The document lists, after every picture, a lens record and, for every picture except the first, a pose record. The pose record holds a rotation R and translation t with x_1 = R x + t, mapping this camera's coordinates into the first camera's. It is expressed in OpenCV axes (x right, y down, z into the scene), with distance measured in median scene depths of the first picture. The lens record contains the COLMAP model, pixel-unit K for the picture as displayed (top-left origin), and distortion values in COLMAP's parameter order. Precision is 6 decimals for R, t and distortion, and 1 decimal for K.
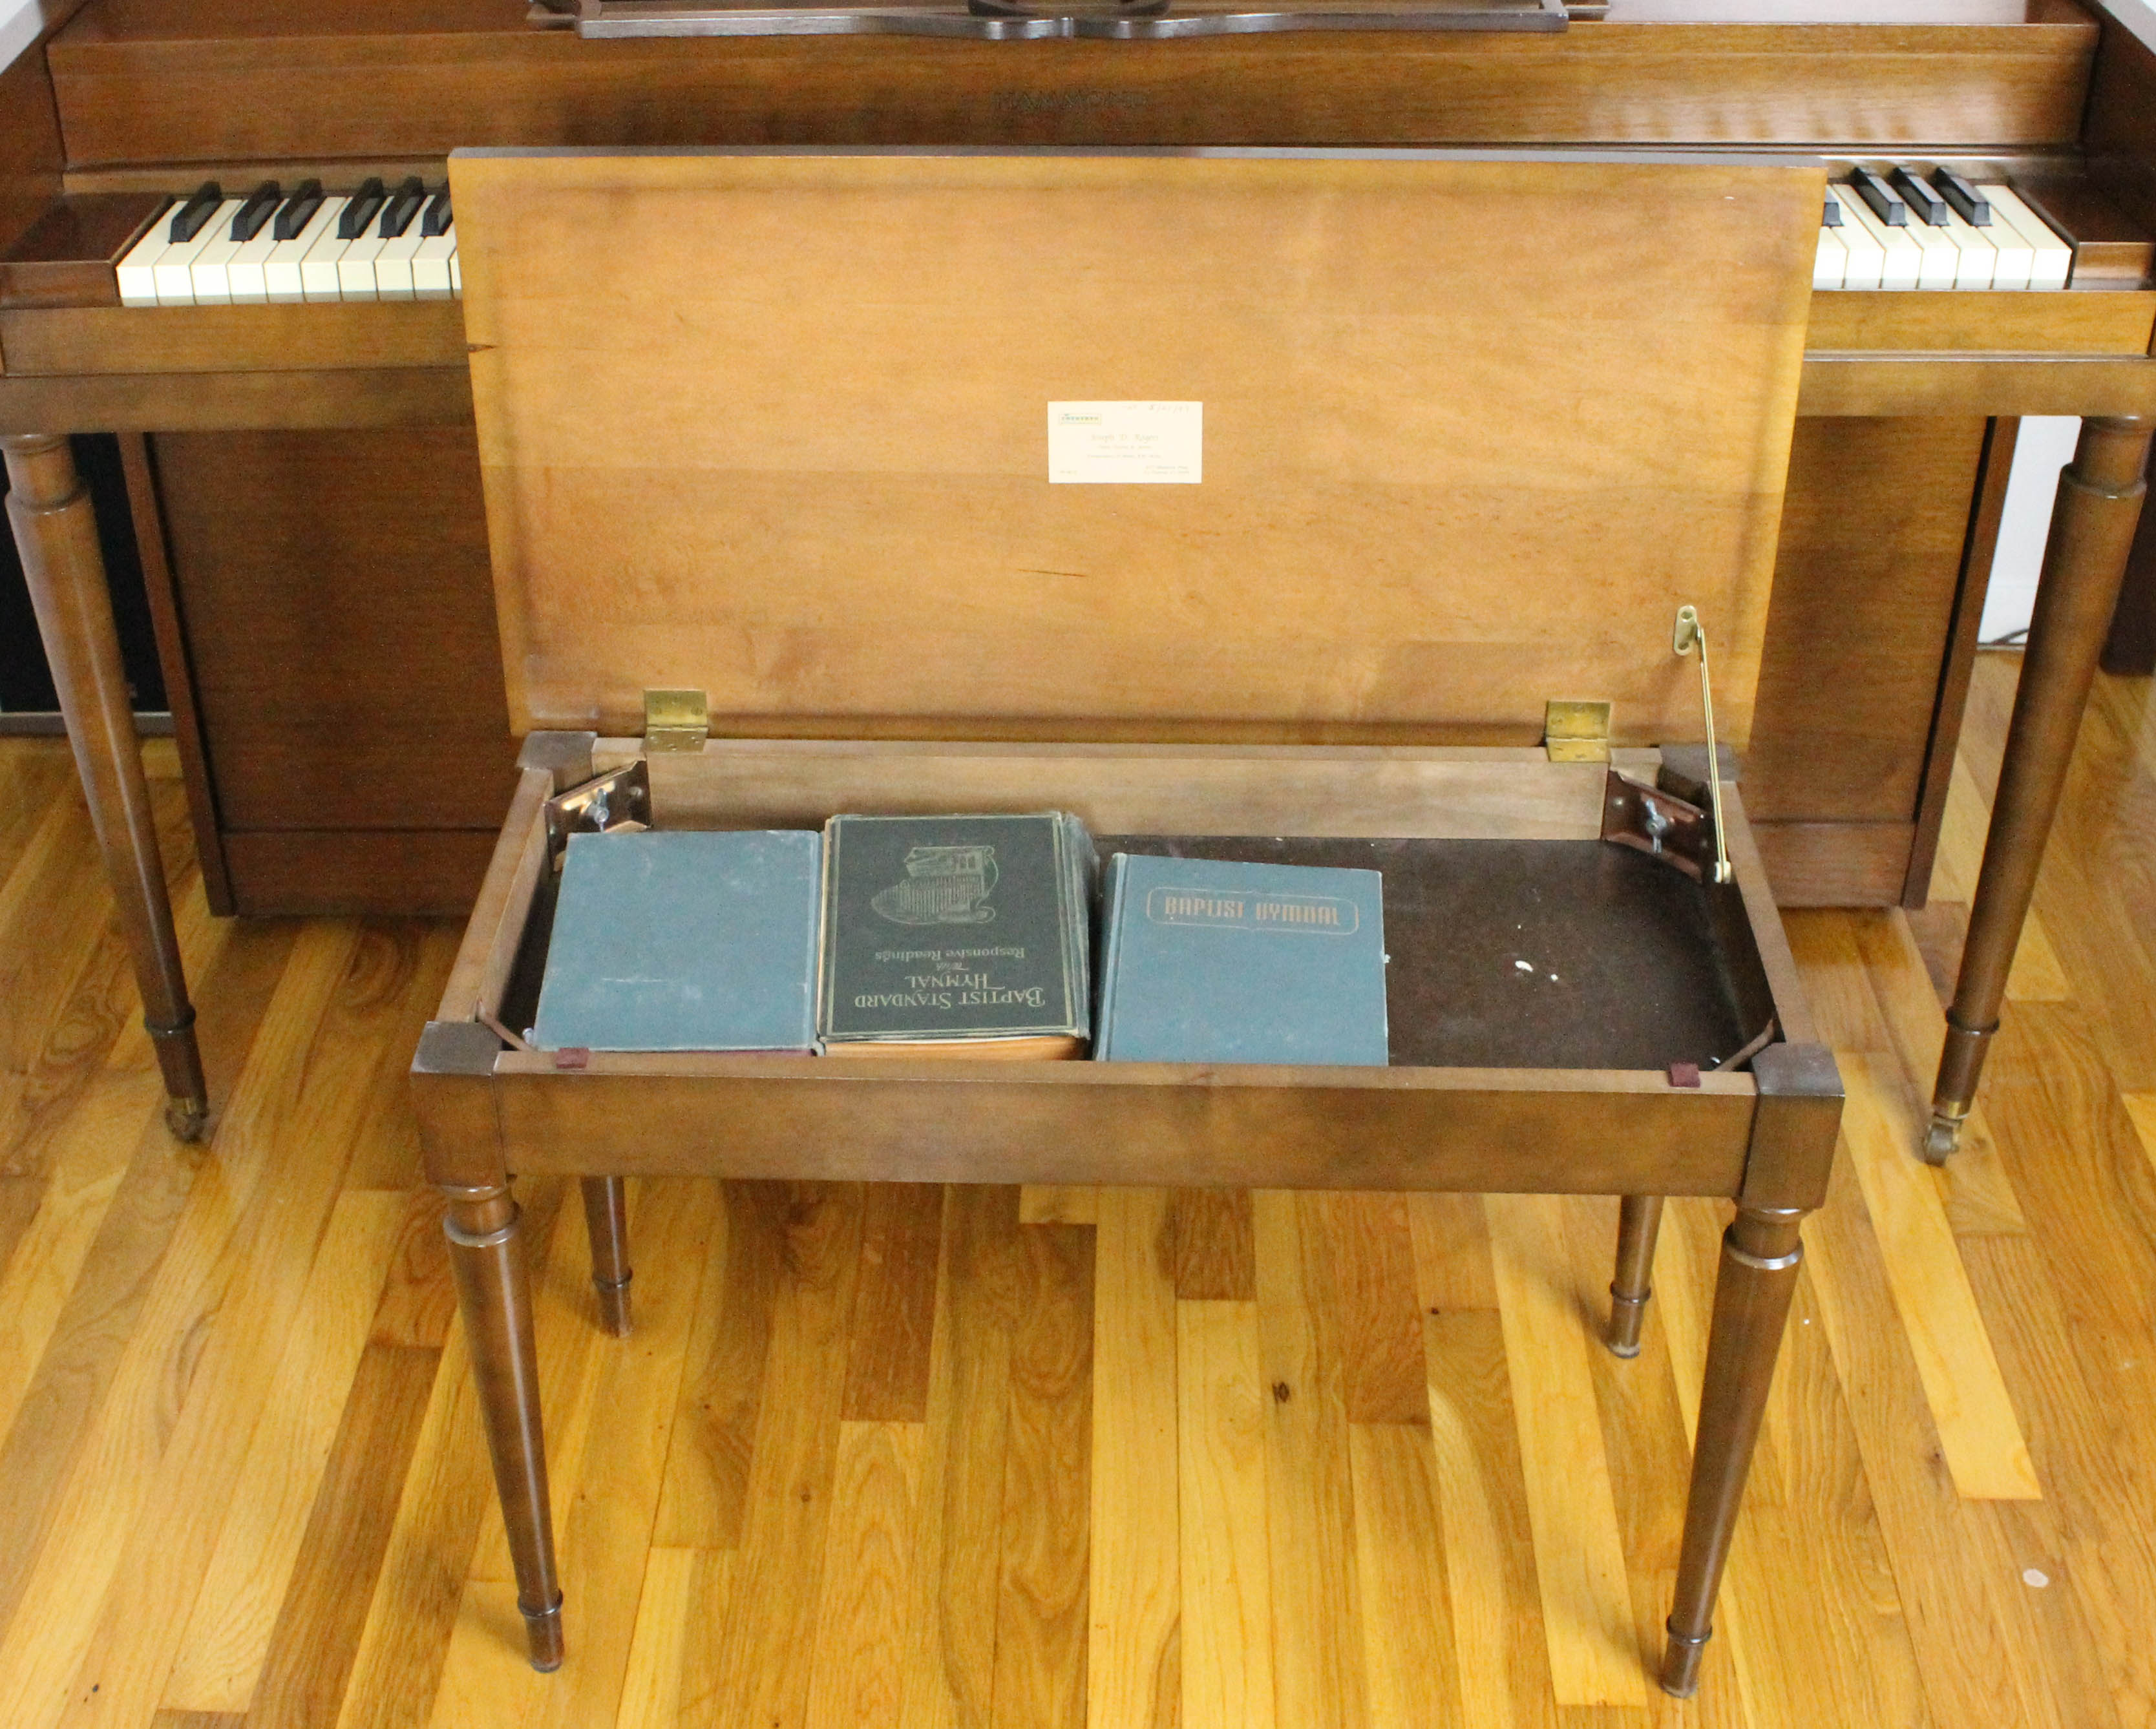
lens RADIAL K [[2842.7, 0, 1036.7], [0, 2842.7, 867.5], [0, 0, 1]] dist [-0.130011, 0.093525]
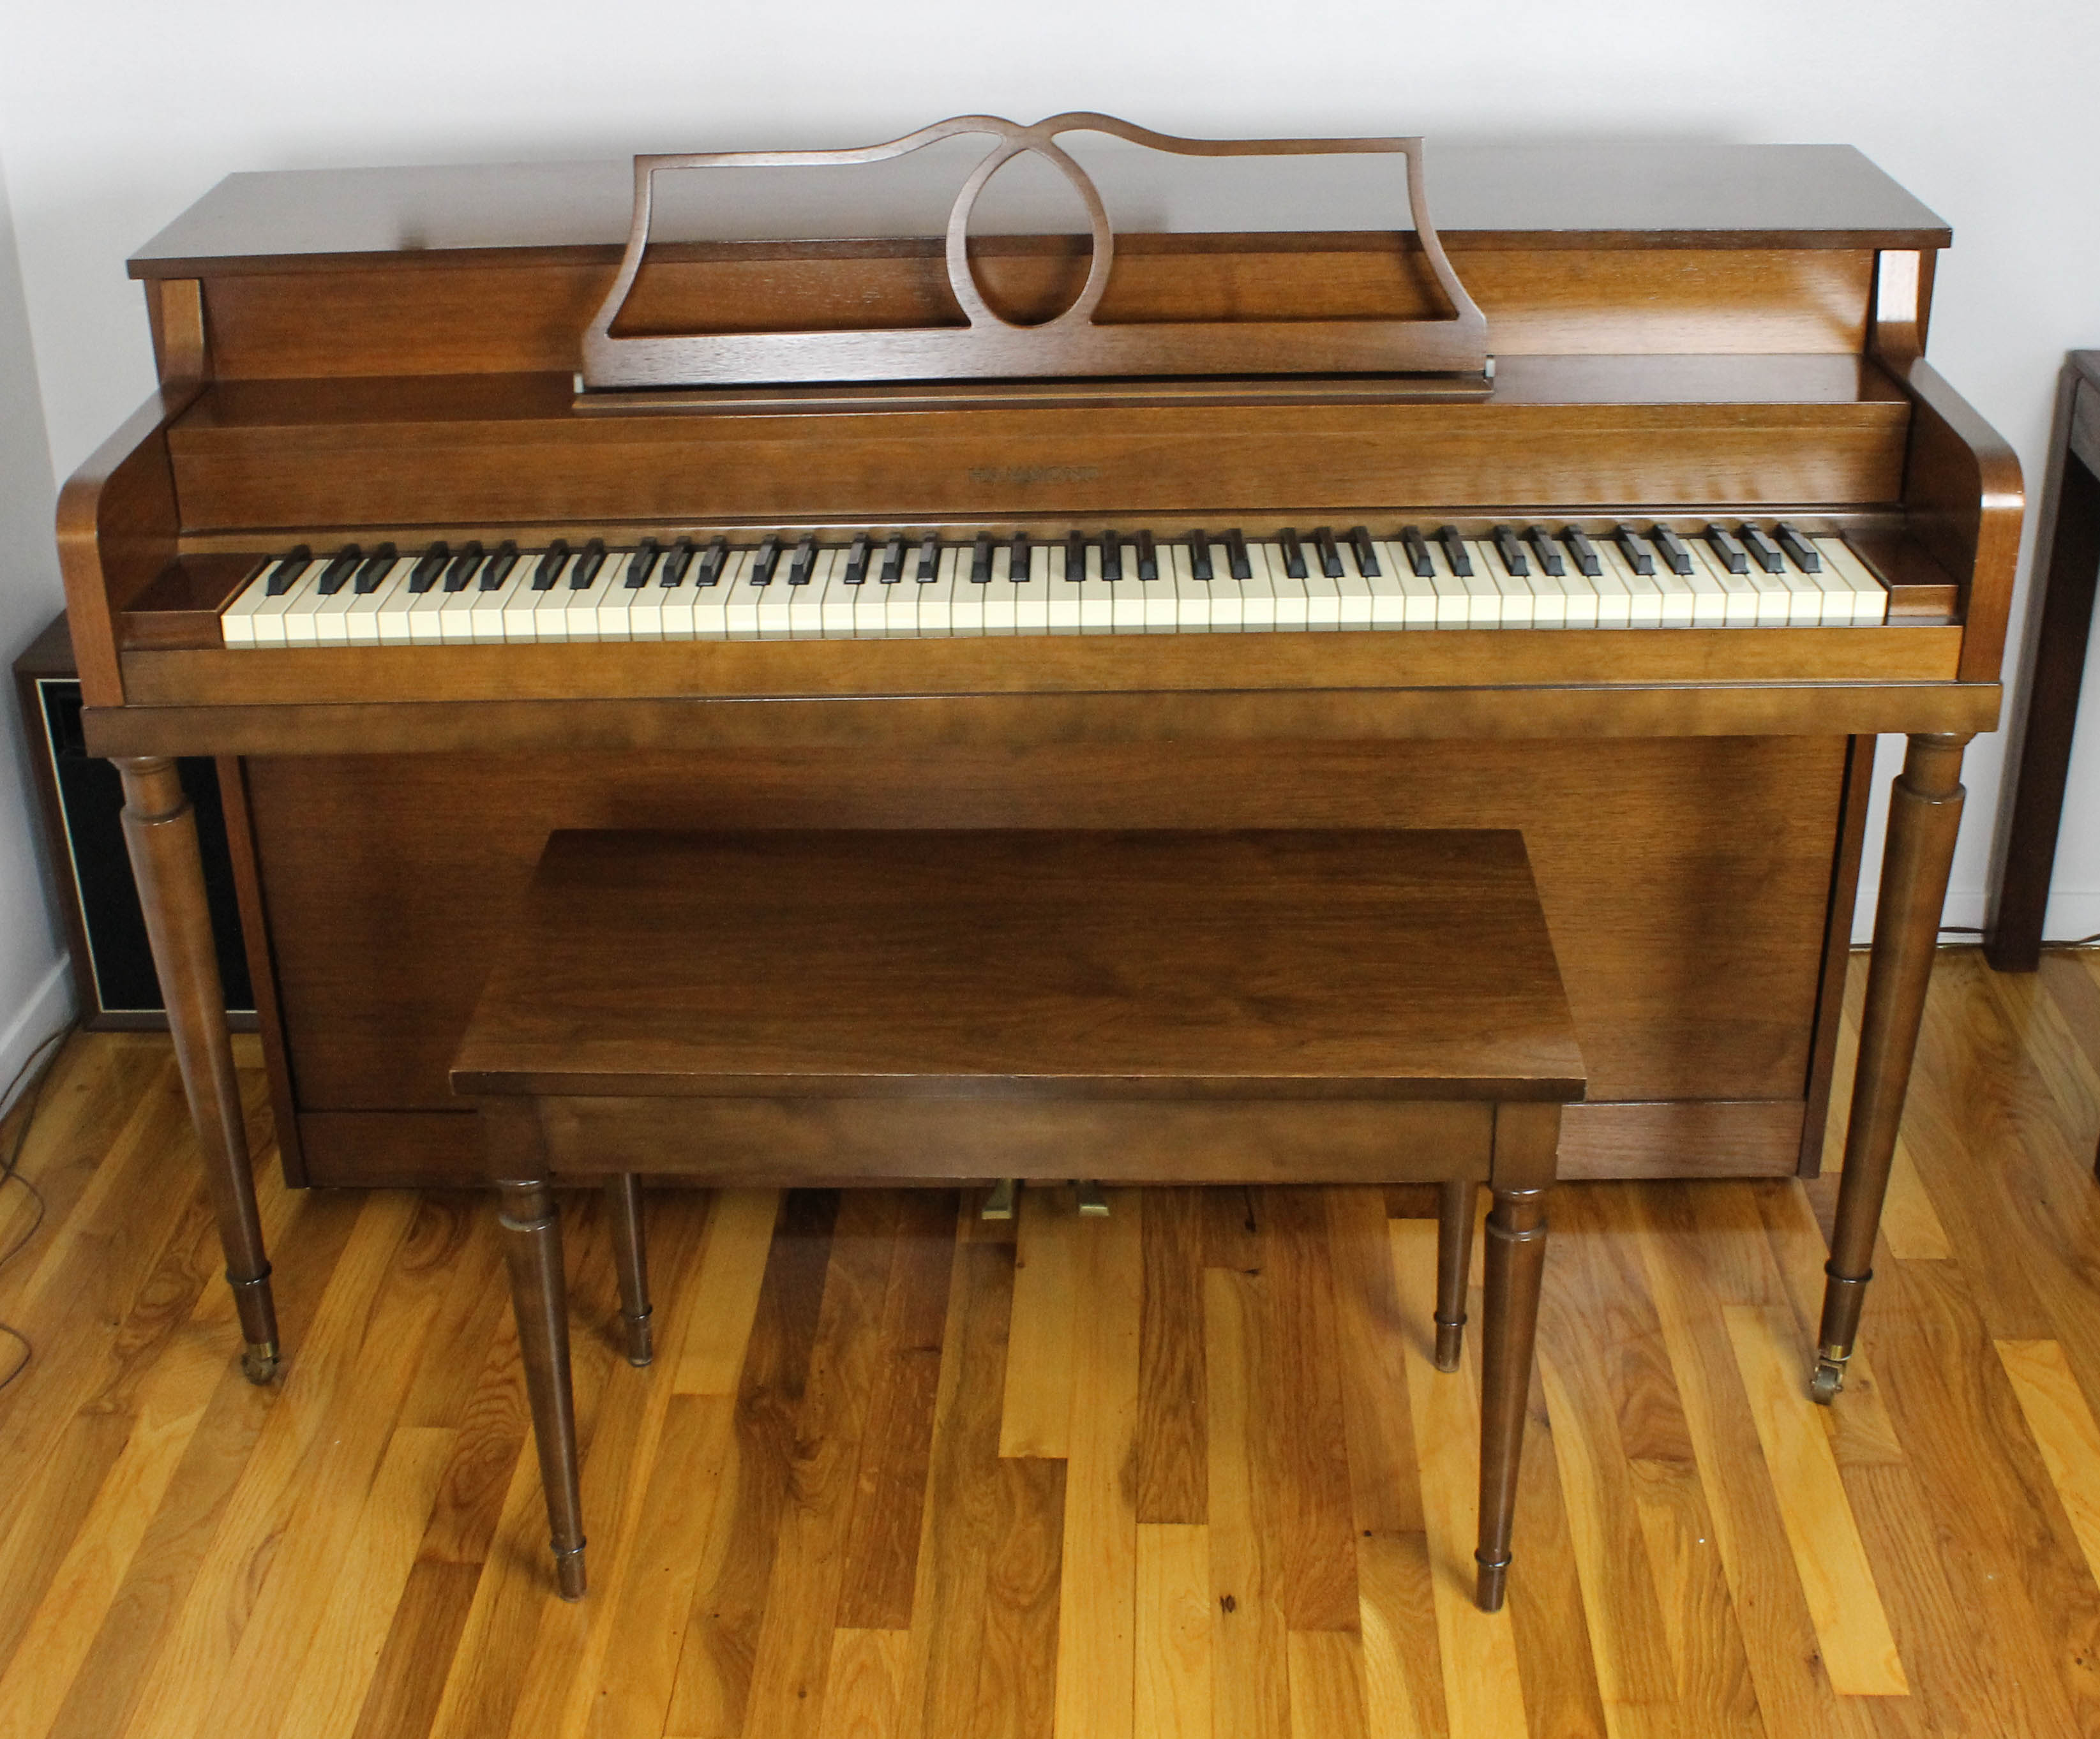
lens RADIAL K [[2779.3, 0, 1050.0], [0, 2779.3, 869.5], [0, 0, 1]] dist [-0.135581, 0.097961]
pose [[0.999893, -0.003473, -0.014245, 0.032742], [0.001747, 0.992842, -0.119425, 0.027214], [0.014558, 0.119387, 0.992741, -0.119206]]
